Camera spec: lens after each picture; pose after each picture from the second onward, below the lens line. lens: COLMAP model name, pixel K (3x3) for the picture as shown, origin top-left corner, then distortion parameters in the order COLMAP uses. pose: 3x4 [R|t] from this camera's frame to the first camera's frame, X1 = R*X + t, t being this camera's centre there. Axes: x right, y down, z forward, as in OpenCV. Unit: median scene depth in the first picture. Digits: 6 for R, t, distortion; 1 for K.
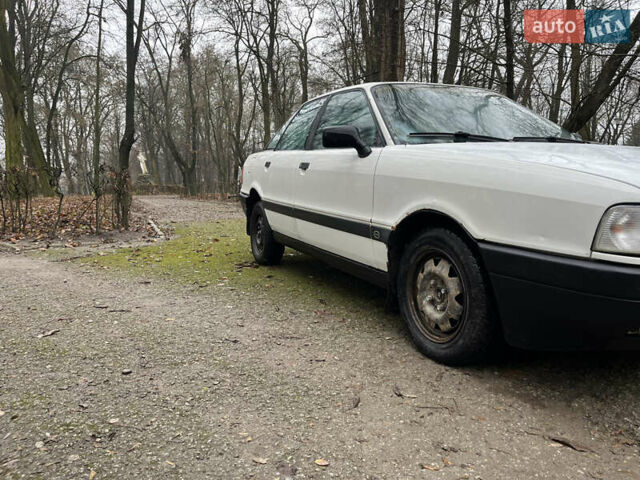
lens RADIAL K [[486.0, 0, 320.0], [0, 486.0, 240.0], [0, 0, 1]] dist [0.068232, -0.114372]
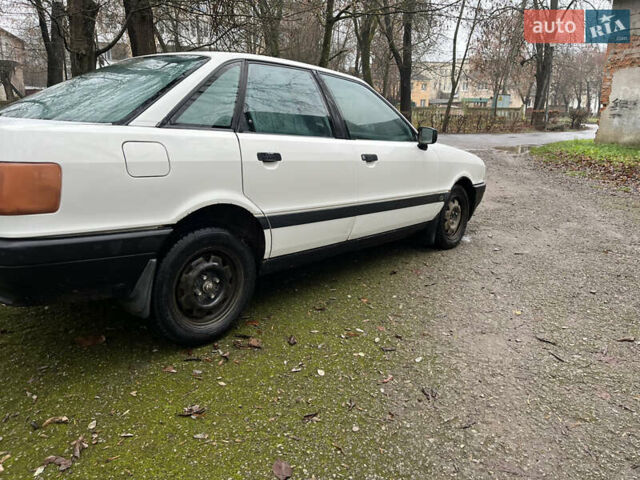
lens RADIAL K [[486.0, 0, 320.0], [0, 486.0, 240.0], [0, 0, 1]] dist [0.068232, -0.114372]
pose [[-0.468263, -0.179804, 0.865102, -1.253447], [0.116871, 0.957871, 0.262345, -0.389135], [-0.875826, 0.223952, -0.427521, 2.291007]]
